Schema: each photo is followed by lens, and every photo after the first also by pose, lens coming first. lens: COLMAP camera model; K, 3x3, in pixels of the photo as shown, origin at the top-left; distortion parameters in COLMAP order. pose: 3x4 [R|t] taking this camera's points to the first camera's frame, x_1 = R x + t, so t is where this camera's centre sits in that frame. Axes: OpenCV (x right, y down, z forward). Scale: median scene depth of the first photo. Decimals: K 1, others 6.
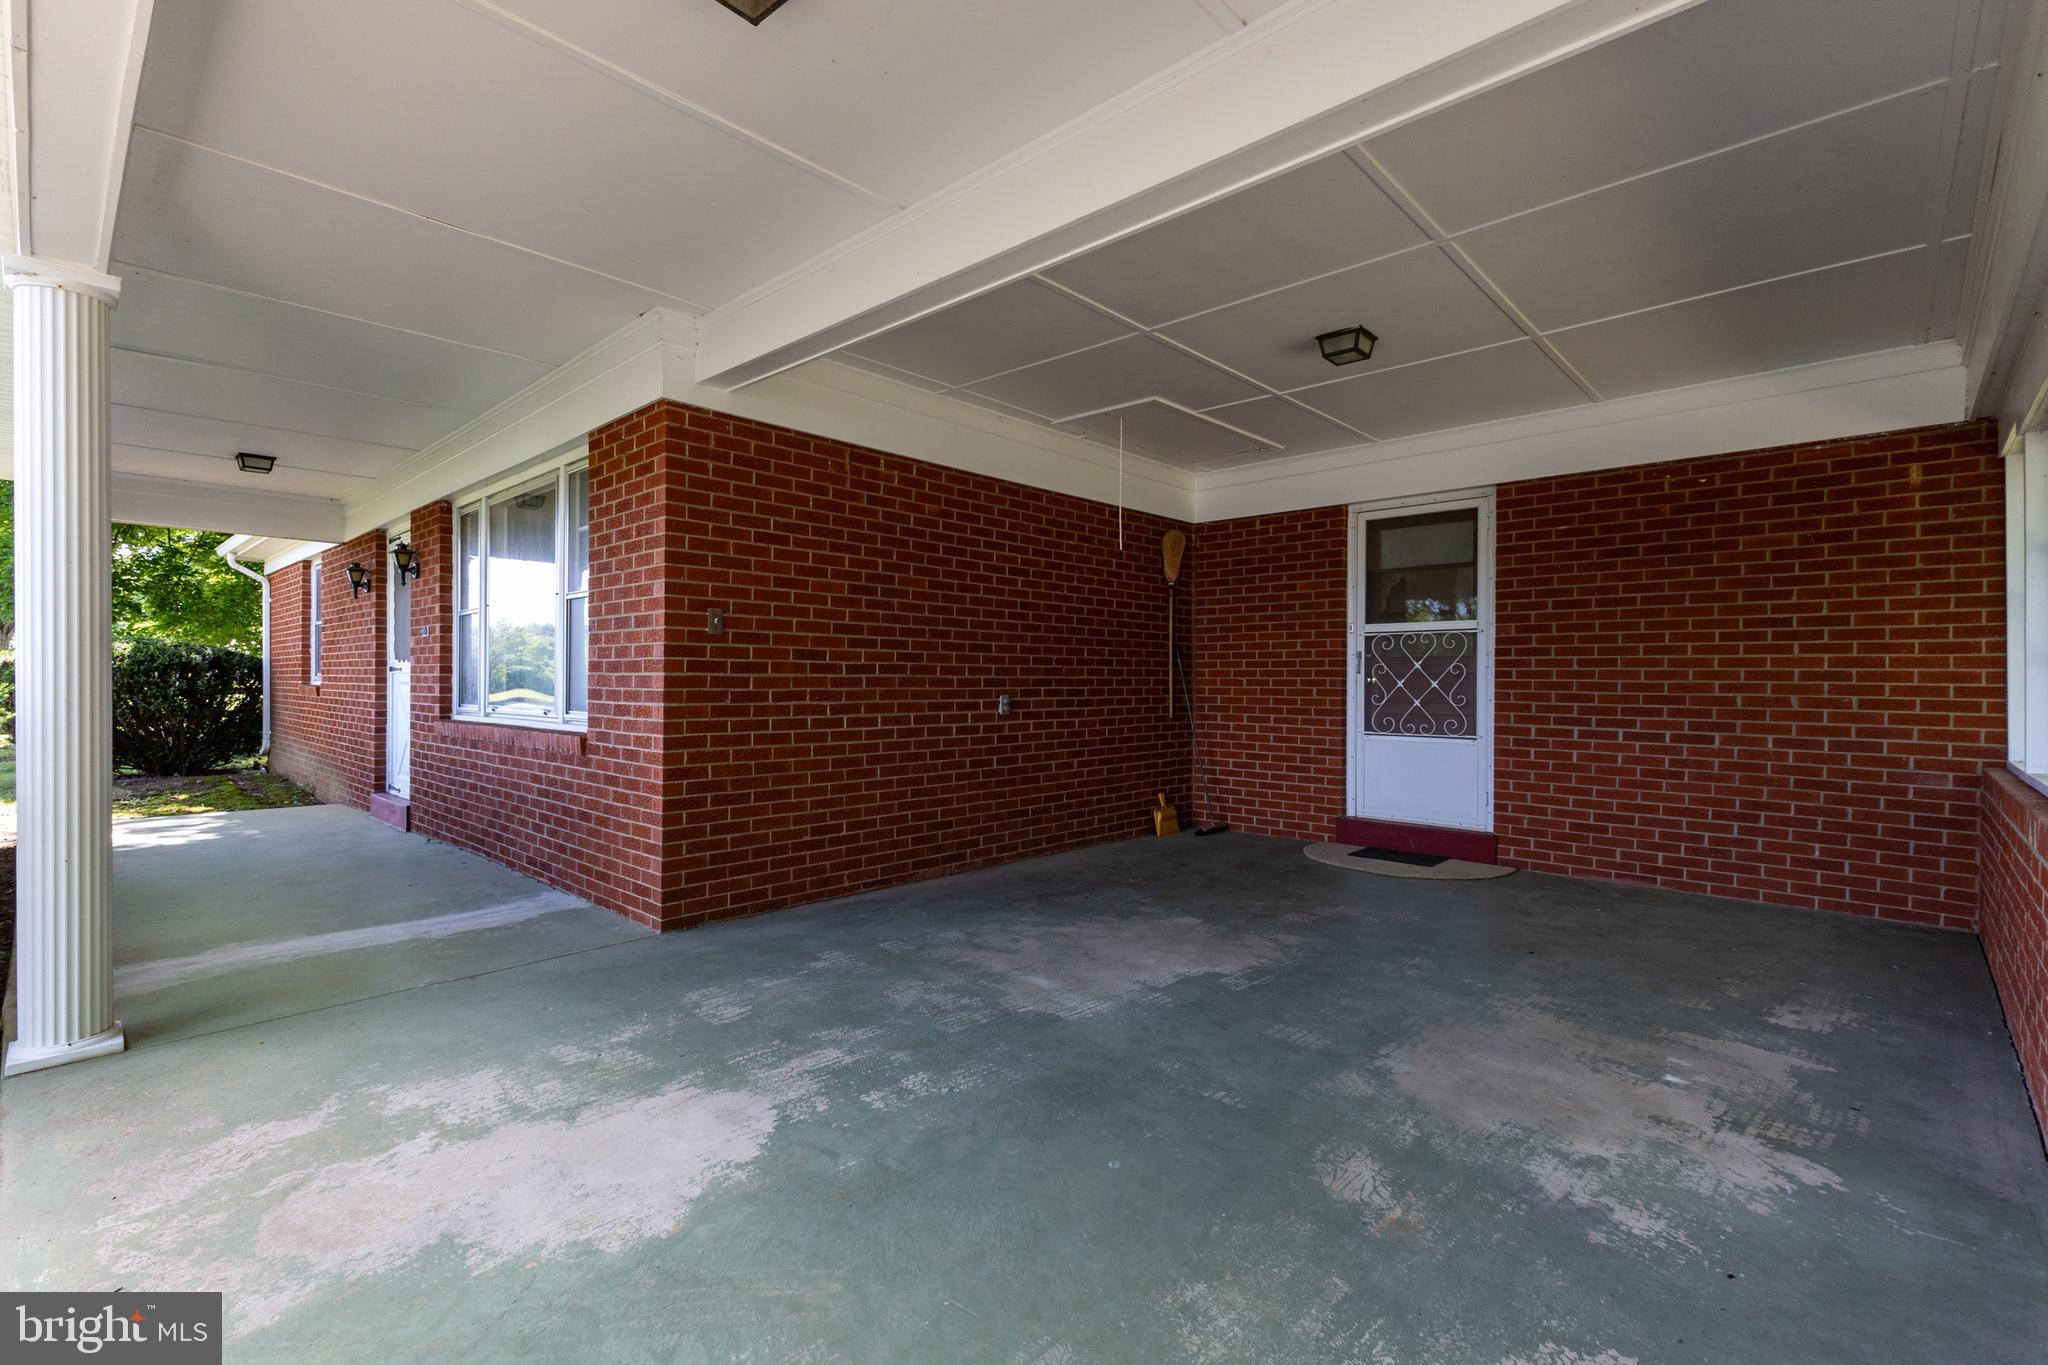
lens RADIAL K [[898.0, 0, 1019.1], [0, 898.0, 682.7], [0, 0, 1]] dist [0.010039, -0.000485]
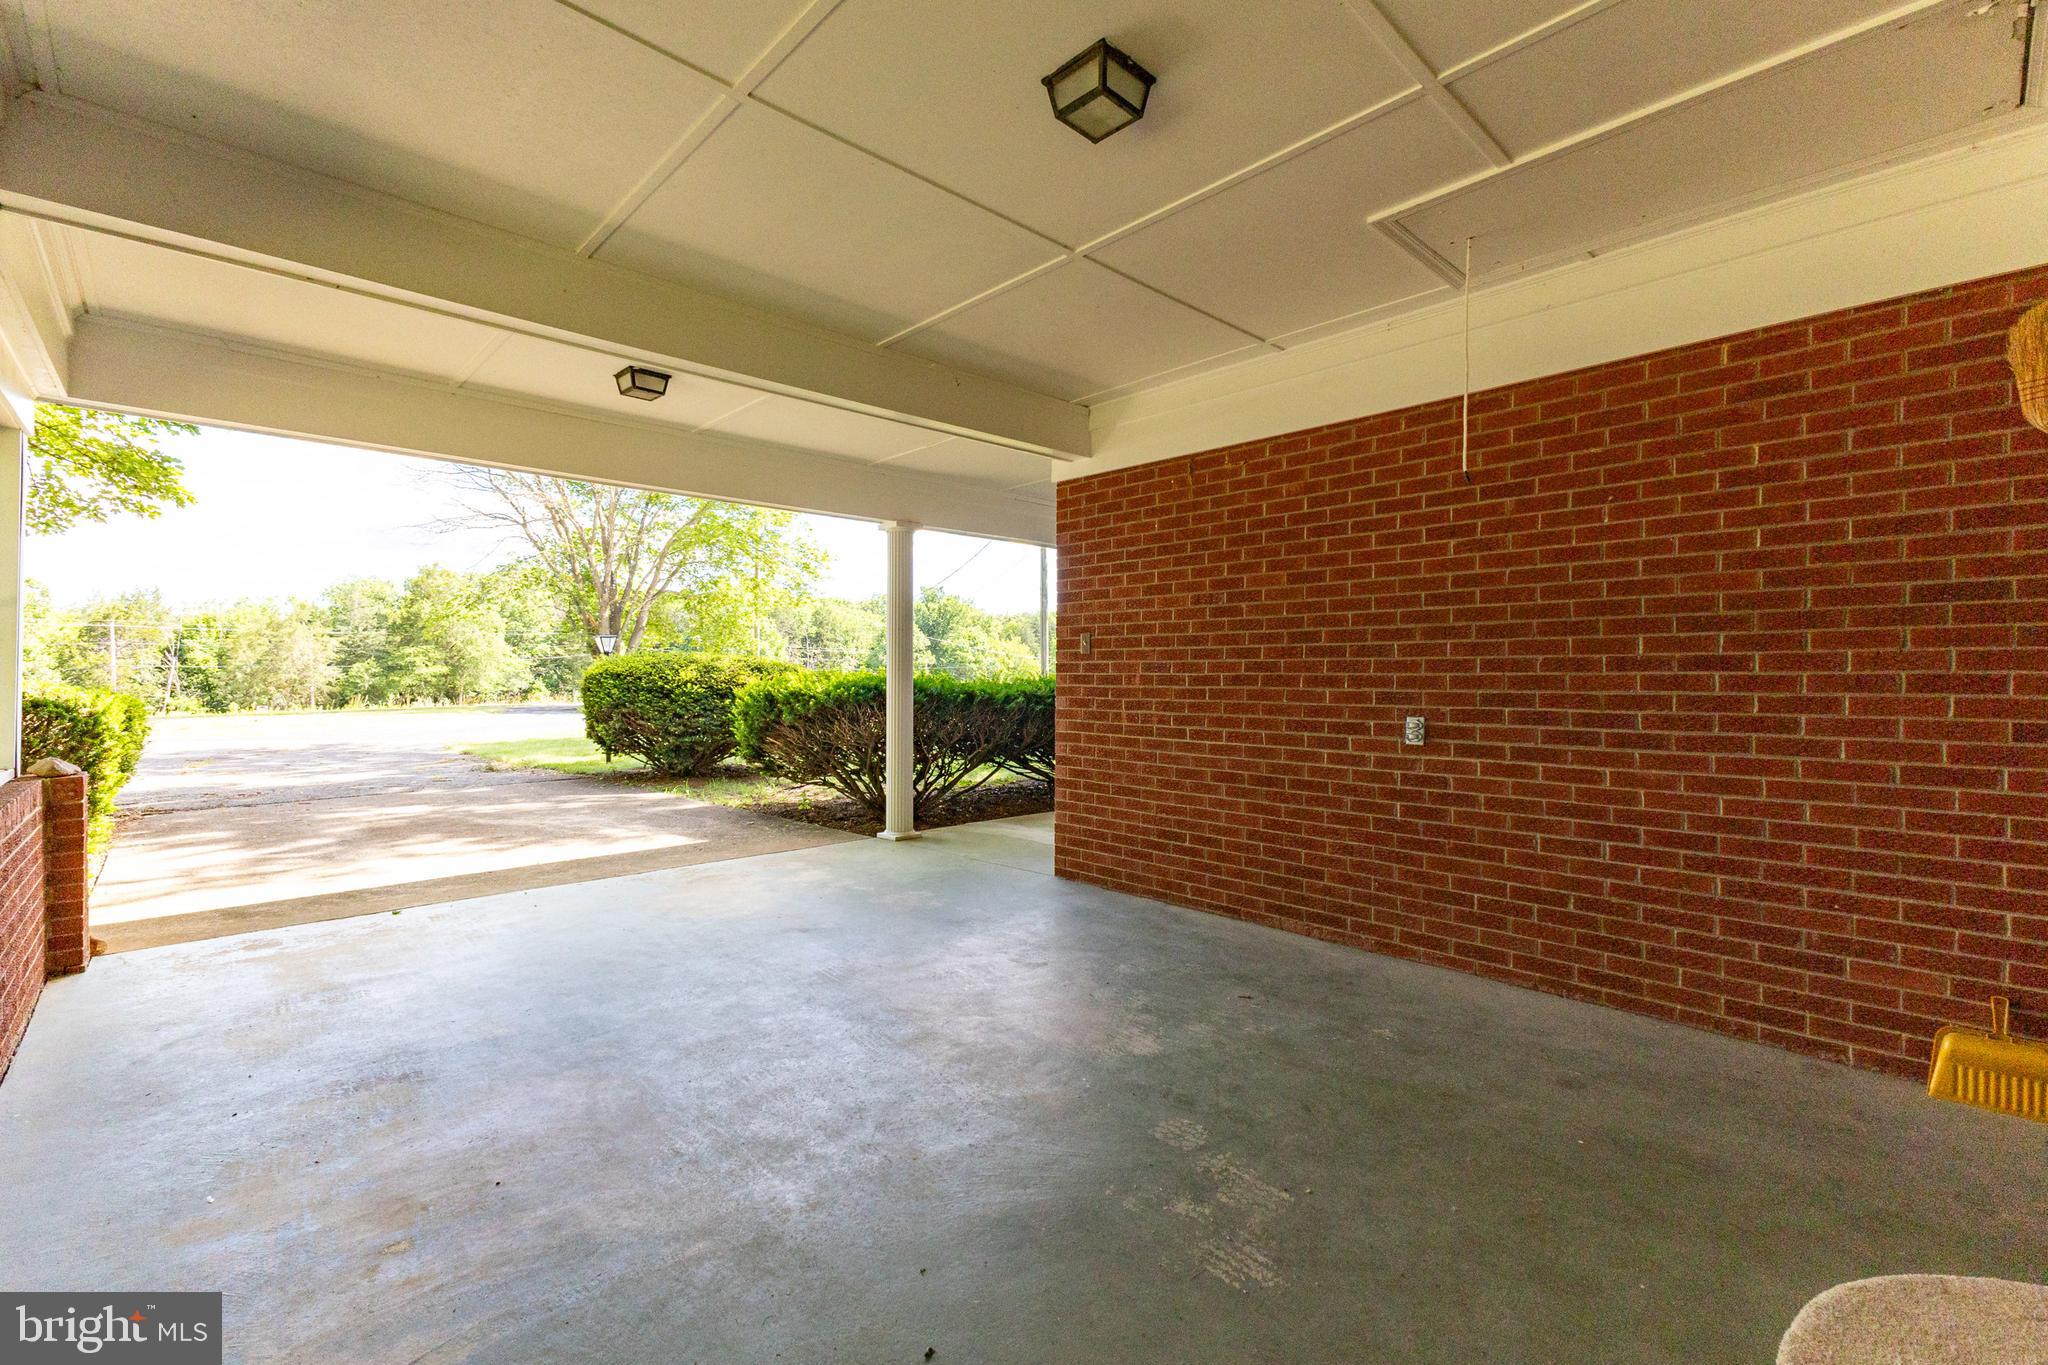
lens RADIAL K [[879.0, 0, 1019.8], [0, 879.0, 681.1], [0, 0, 1]] dist [0.010319, -0.000461]
pose [[-0.048379, -0.000323, -0.998829, 0.876012], [-0.007033, 0.999975, 0.000018, -0.014854], [0.998804, 0.007025, -0.048380, 0.946533]]
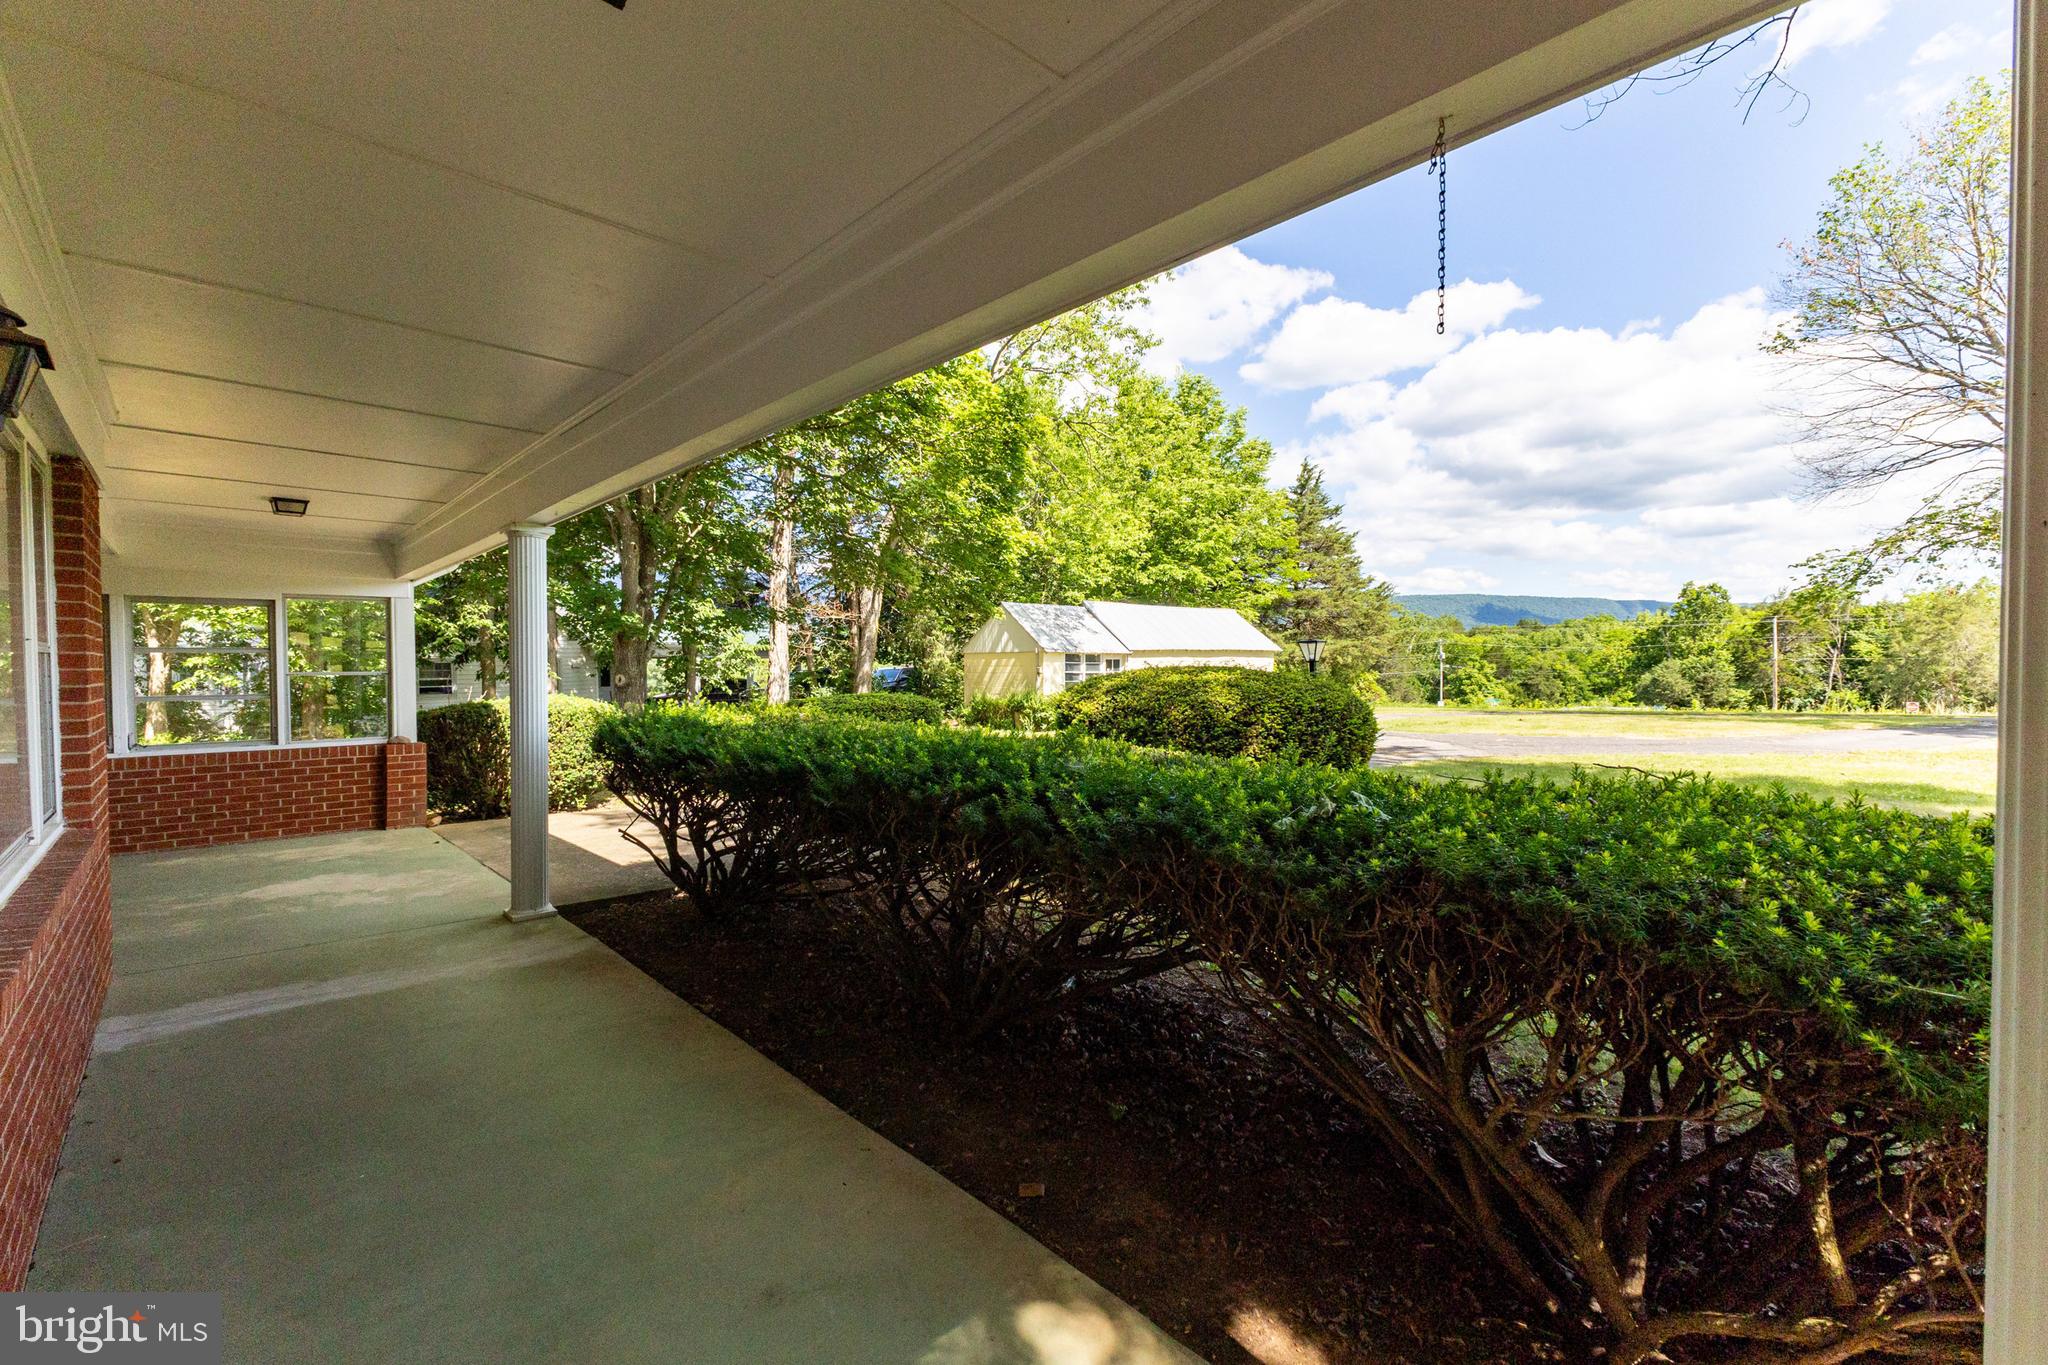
lens RADIAL K [[879.0, 0, 1019.8], [0, 879.0, 681.1], [0, 0, 1]] dist [0.010319, -0.000461]
pose [[-0.998077, -0.002406, 0.061941, -1.460881], [-0.001165, 0.999798, 0.020050, -0.099214], [-0.061977, 0.019939, -0.997878, 1.871197]]
